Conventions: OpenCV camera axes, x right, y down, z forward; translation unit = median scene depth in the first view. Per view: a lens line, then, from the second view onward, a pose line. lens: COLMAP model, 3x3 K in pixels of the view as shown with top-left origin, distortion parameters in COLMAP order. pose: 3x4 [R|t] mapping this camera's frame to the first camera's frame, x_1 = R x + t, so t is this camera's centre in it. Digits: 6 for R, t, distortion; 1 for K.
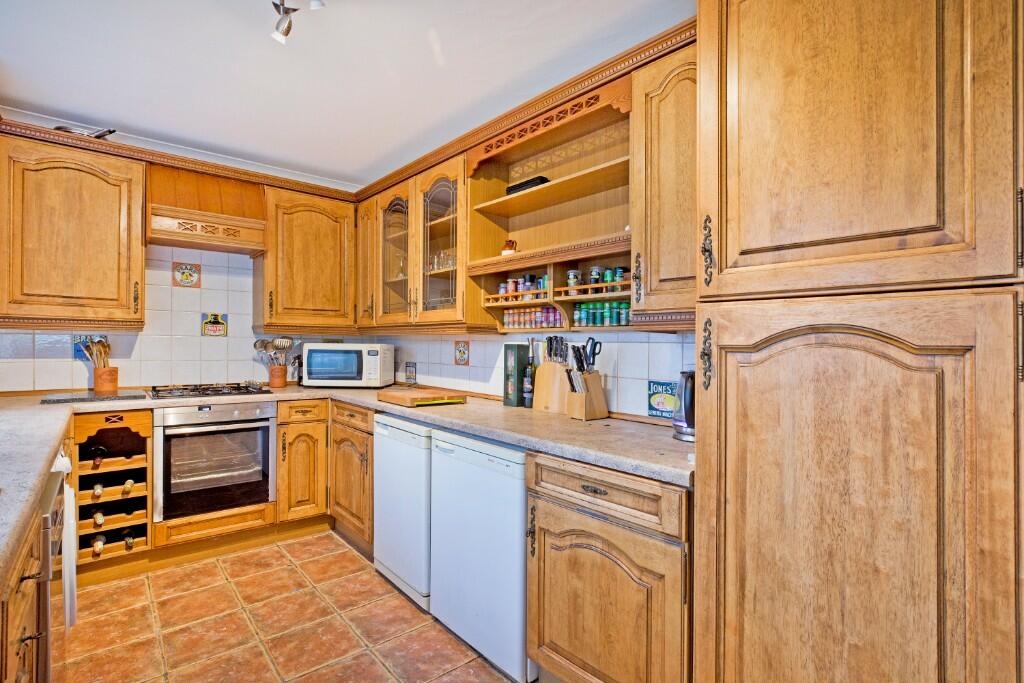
lens RADIAL K [[474.1, 0, 512.4], [0, 474.1, 344.4], [0, 0, 1]] dist [-0.006873, 0.001833]
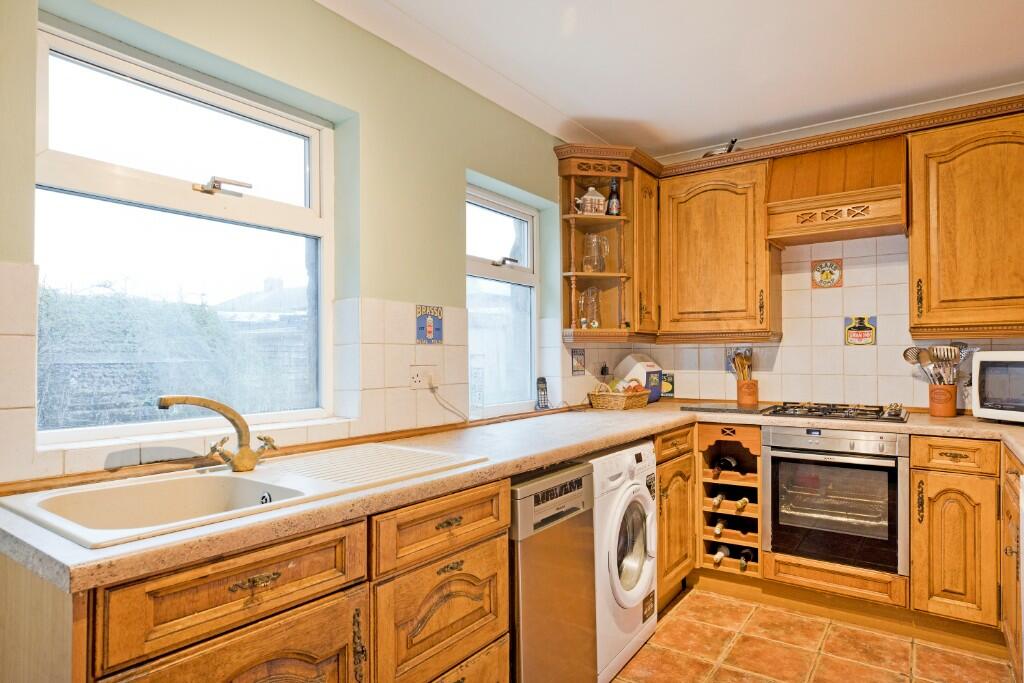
lens RADIAL K [[589.7, 0, 512.6], [0, 589.7, 350.3], [0, 0, 1]] dist [0.032612, 0.000686]
pose [[0.298559, -0.019947, -0.954183, 0.187511], [0.010203, 0.999791, -0.017708, 0.004232], [0.954337, -0.004449, 0.298700, 0.175329]]
